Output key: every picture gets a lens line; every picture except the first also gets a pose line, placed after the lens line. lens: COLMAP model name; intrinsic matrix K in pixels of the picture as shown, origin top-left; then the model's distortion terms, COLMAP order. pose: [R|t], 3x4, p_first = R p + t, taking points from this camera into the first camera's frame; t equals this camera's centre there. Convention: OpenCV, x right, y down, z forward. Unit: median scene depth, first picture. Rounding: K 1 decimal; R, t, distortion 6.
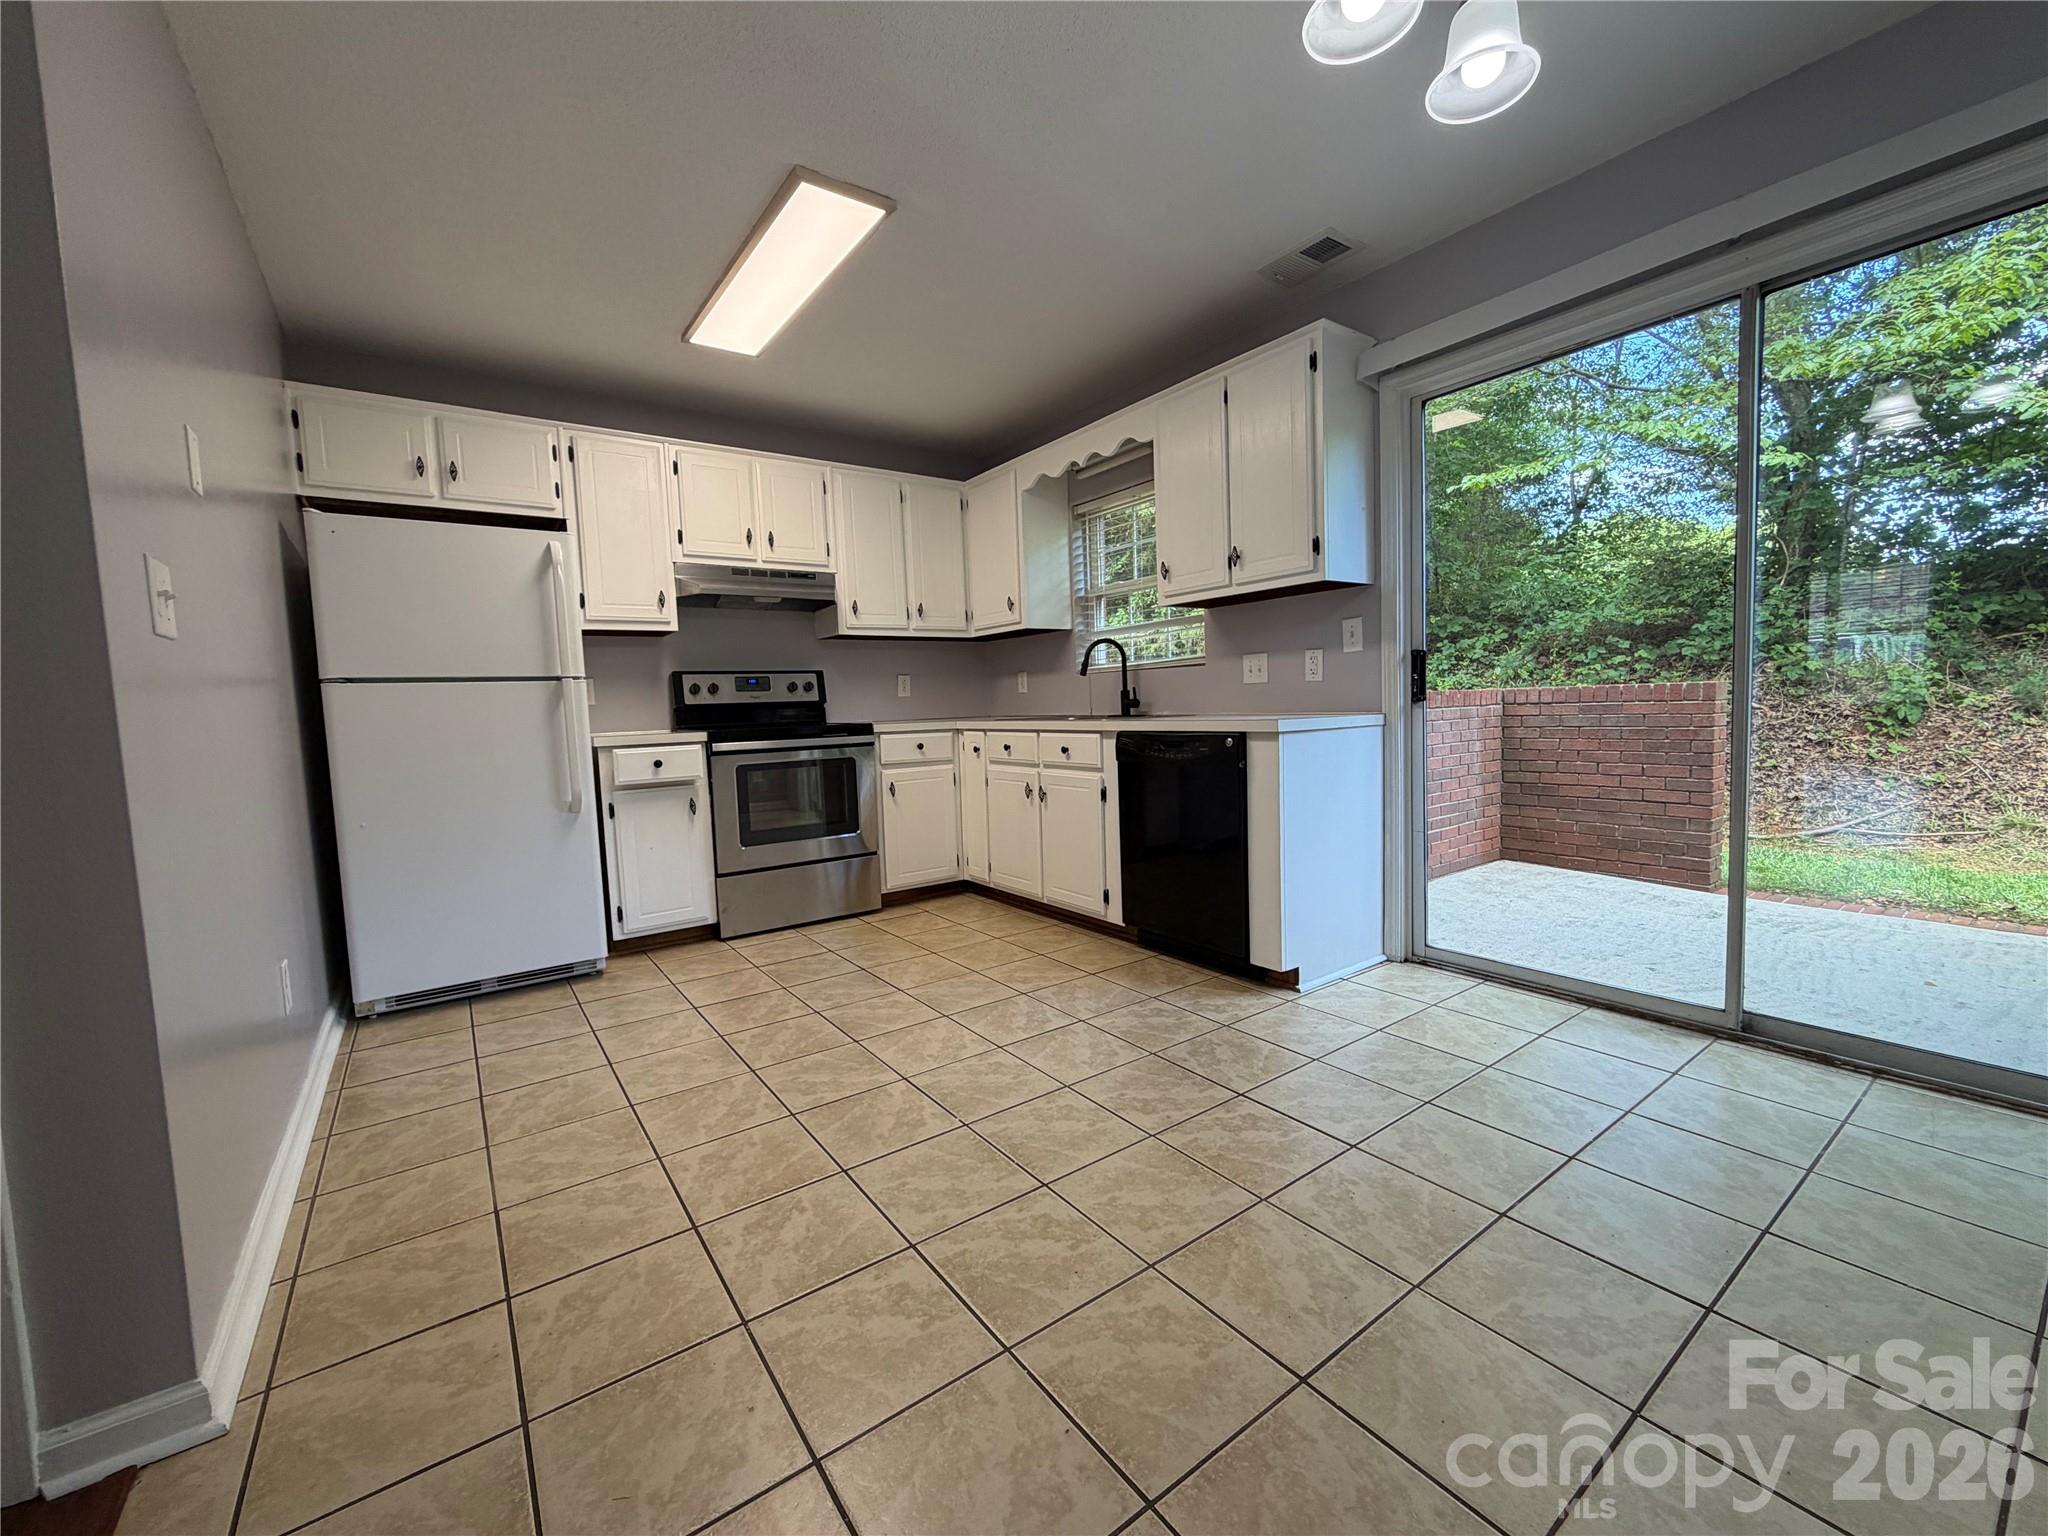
lens RADIAL K [[818.8, 0, 1018.8], [0, 818.8, 767.1], [0, 0, 1]] dist [-0.000241, 0.000863]
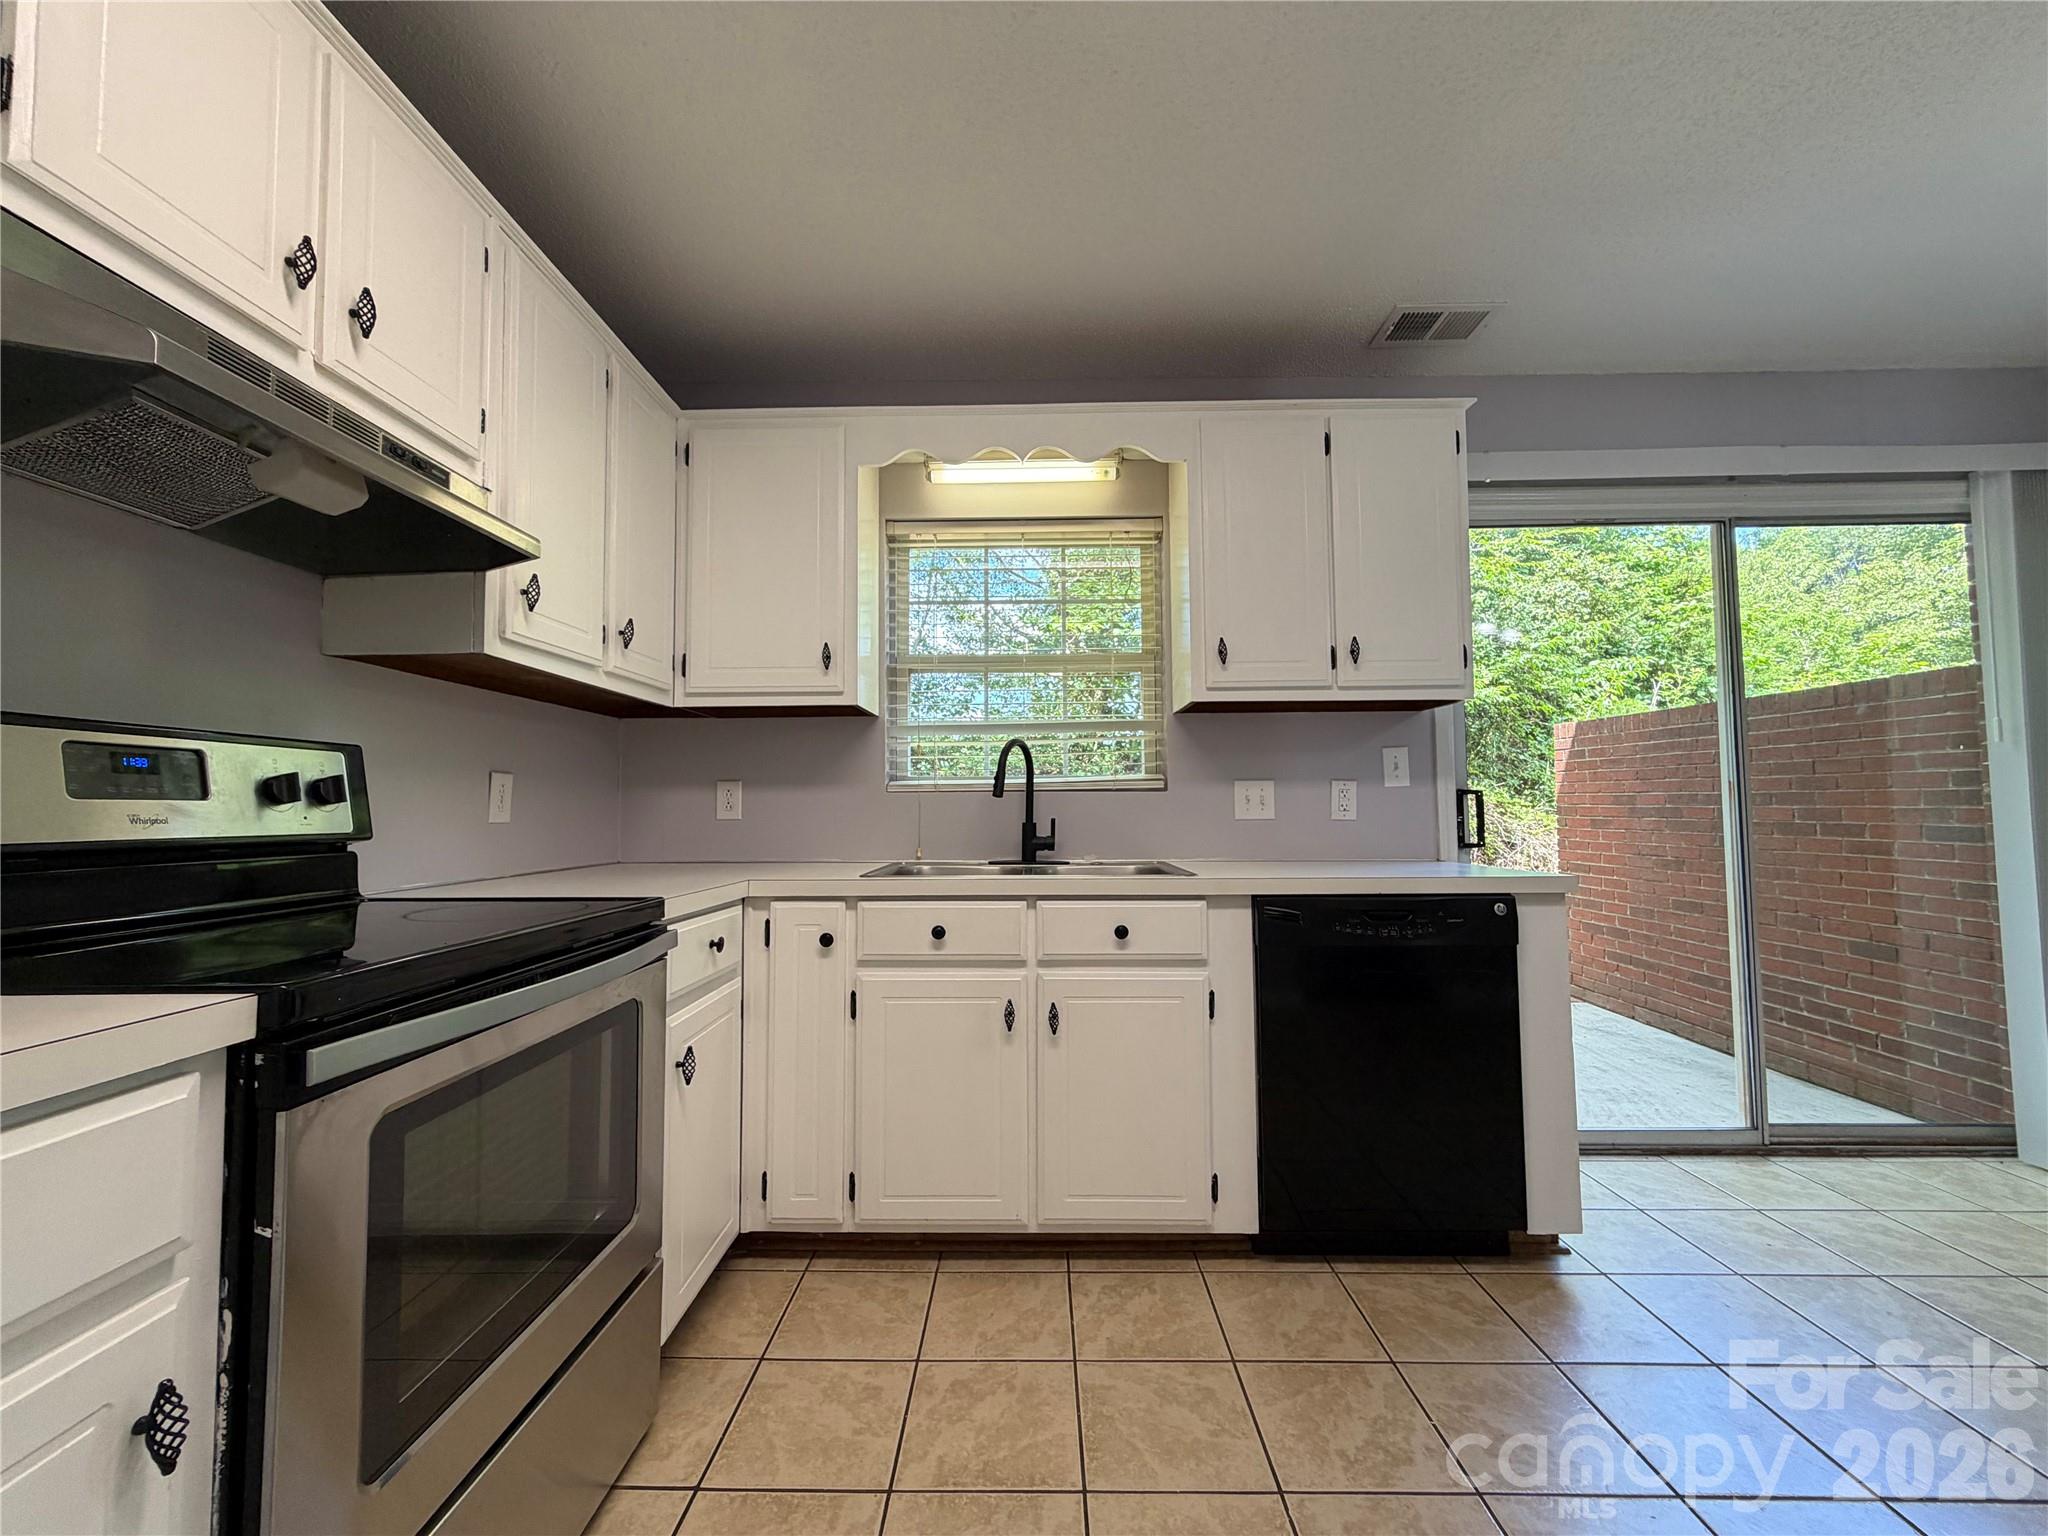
lens RADIAL K [[818.8, 0, 1020.3], [0, 818.8, 767.3], [0, 0, 1]] dist [-0.000241, 0.000863]
pose [[0.595654, 0.072986, 0.799918, -0.439272], [0.048181, 0.990824, -0.126282, -0.064935], [-0.801795, 0.113761, 0.586672, 0.722297]]
